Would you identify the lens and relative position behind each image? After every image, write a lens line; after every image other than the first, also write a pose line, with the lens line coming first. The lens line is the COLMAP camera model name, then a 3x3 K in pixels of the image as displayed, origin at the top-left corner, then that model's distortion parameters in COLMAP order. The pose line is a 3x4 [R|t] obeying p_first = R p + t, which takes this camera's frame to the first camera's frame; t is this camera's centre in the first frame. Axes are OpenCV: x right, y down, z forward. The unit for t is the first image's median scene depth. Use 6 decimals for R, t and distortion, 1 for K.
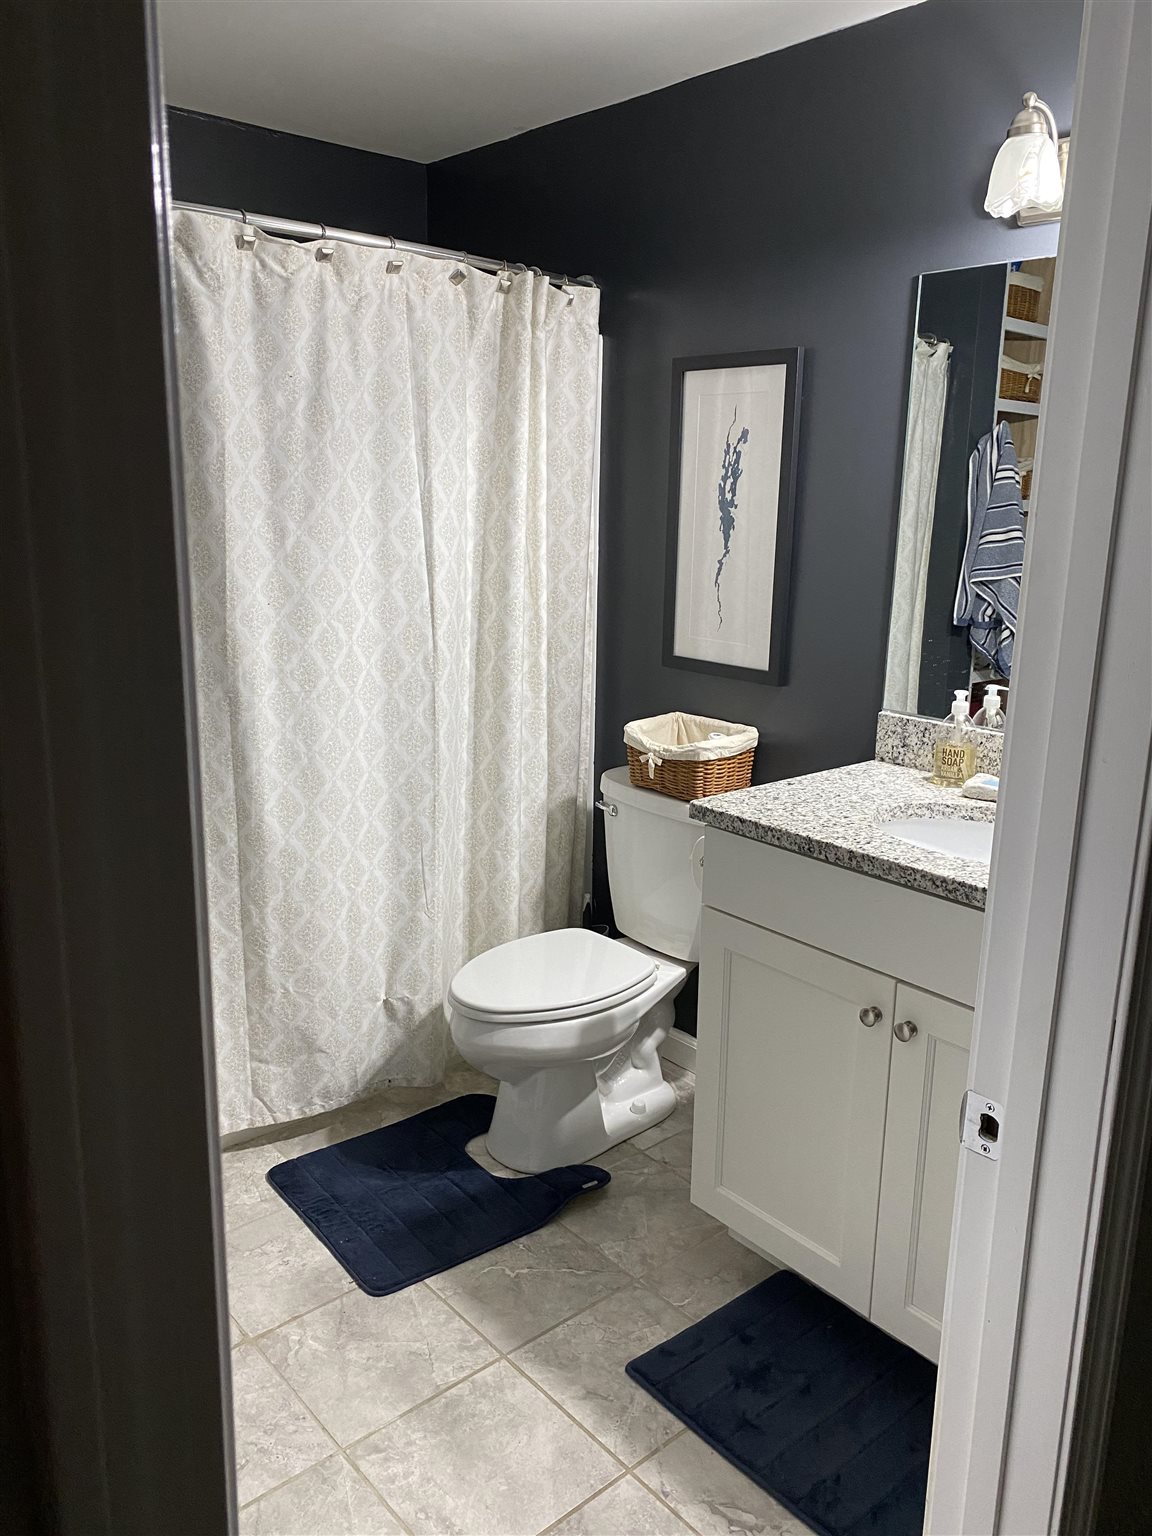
lens RADIAL K [[1183.0, 0, 576.0], [0, 1183.0, 768.0], [0, 0, 1]] dist [0.073091, -0.114372]
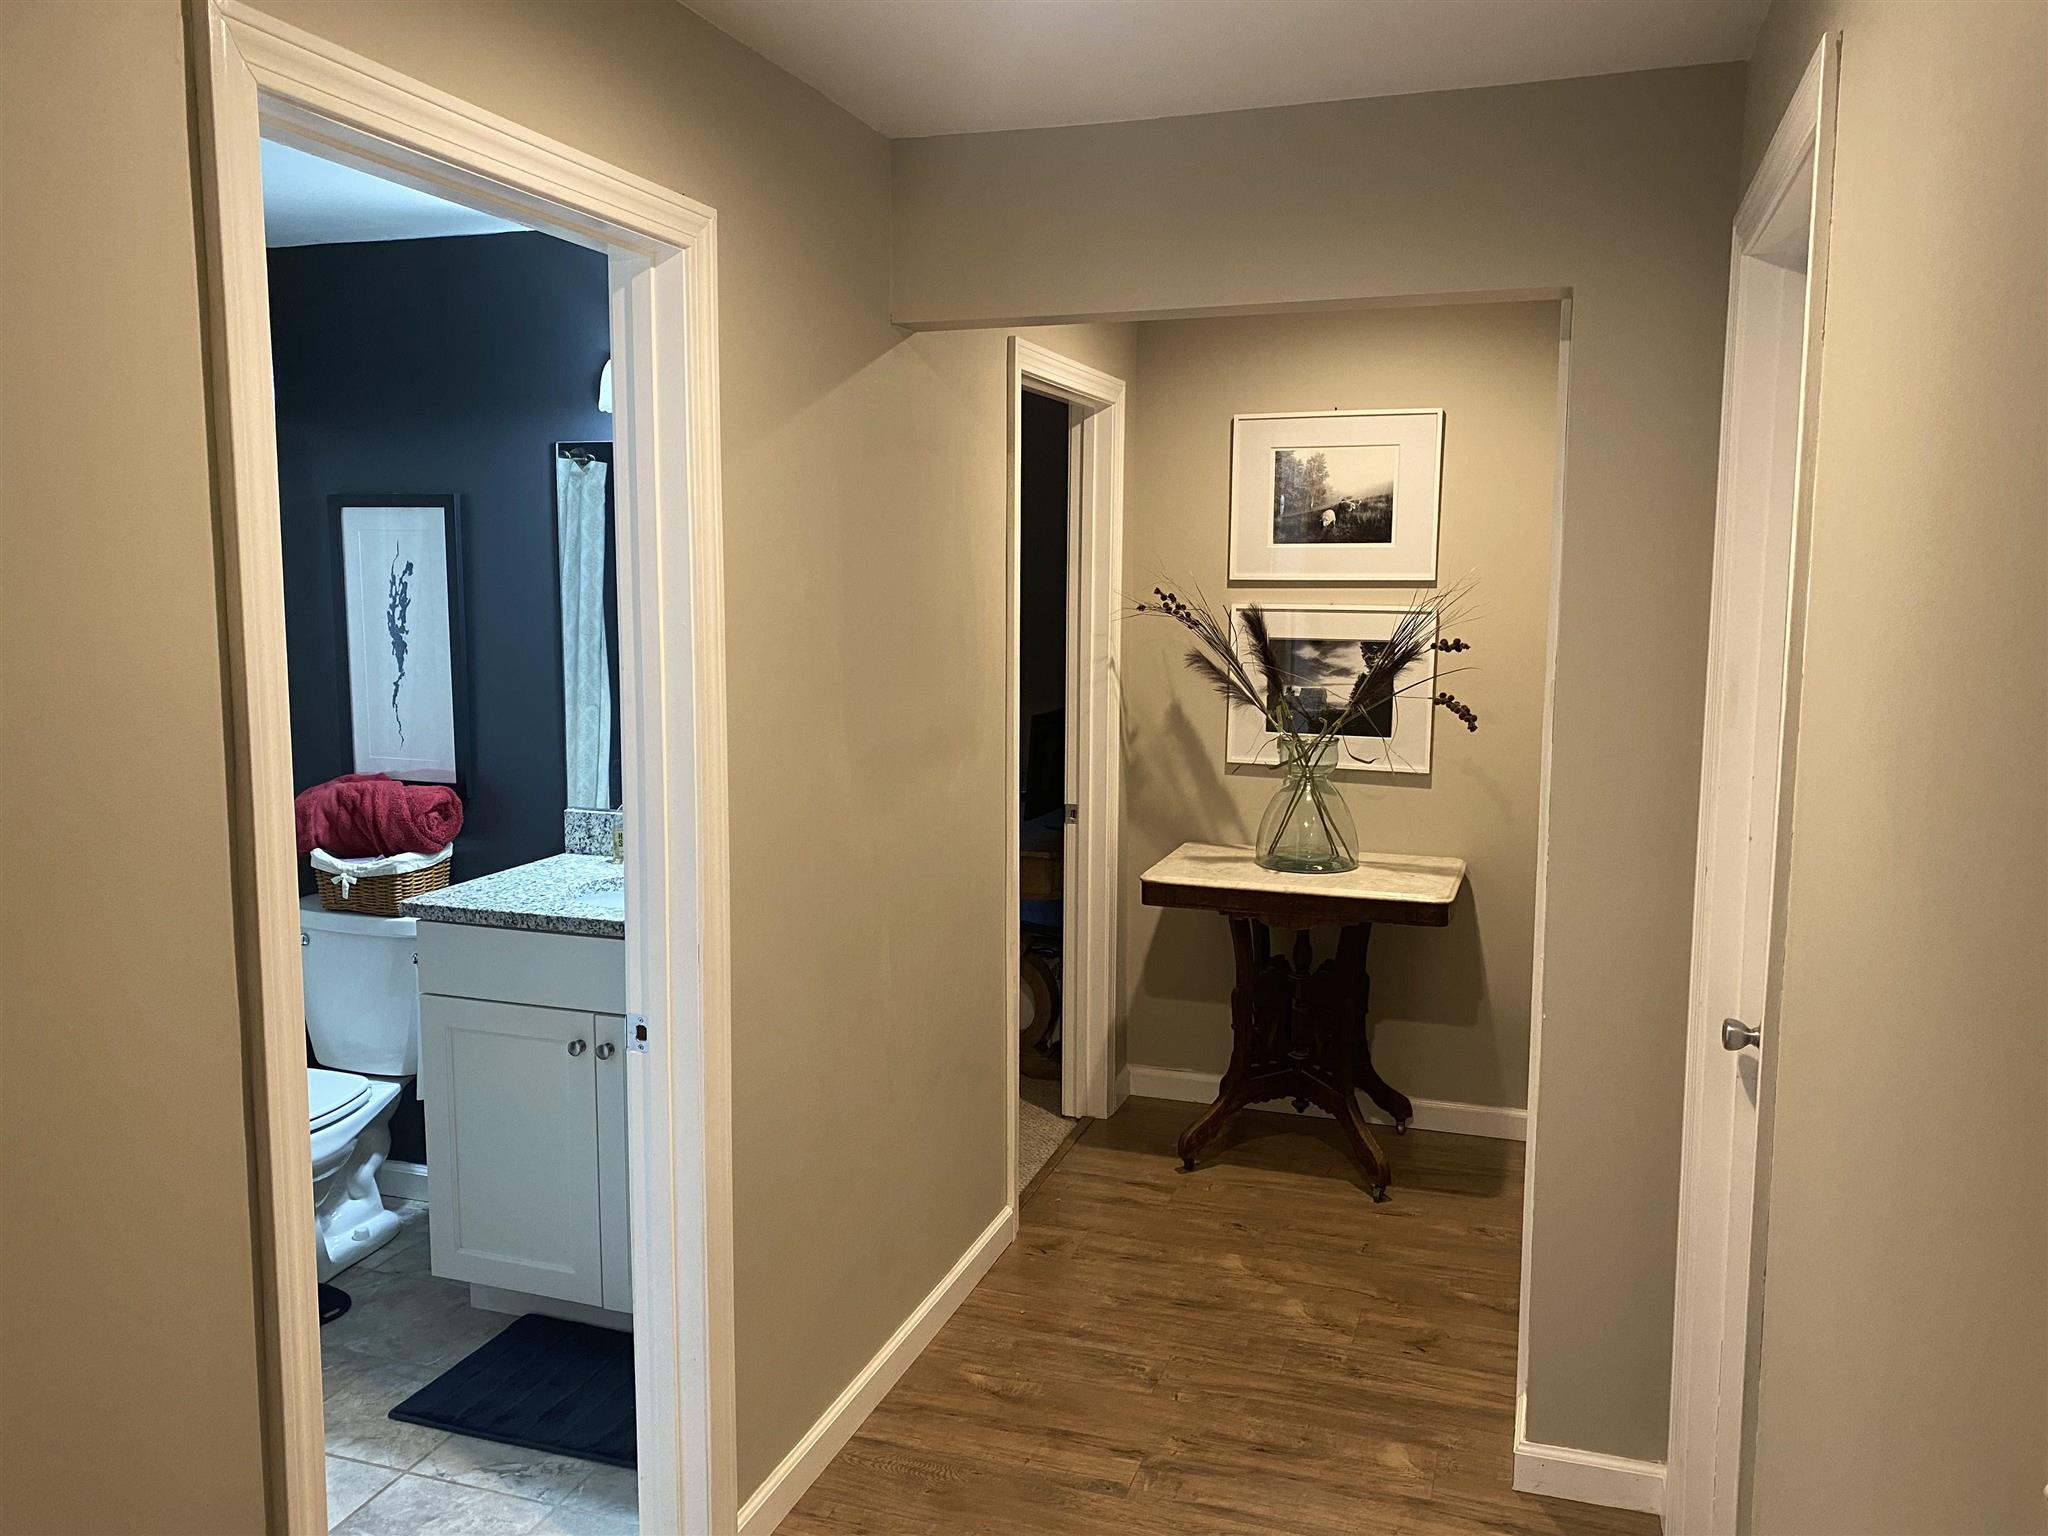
lens RADIAL K [[1577.3, 0, 1024.0], [0, 1577.3, 768.0], [0, 0, 1]] dist [0.073091, -0.114372]
pose [[0.865615, -0.078198, 0.494566, -0.111017], [0.126201, 0.989914, -0.064364, 0.065853], [-0.484545, 0.118129, 0.866754, -0.530344]]
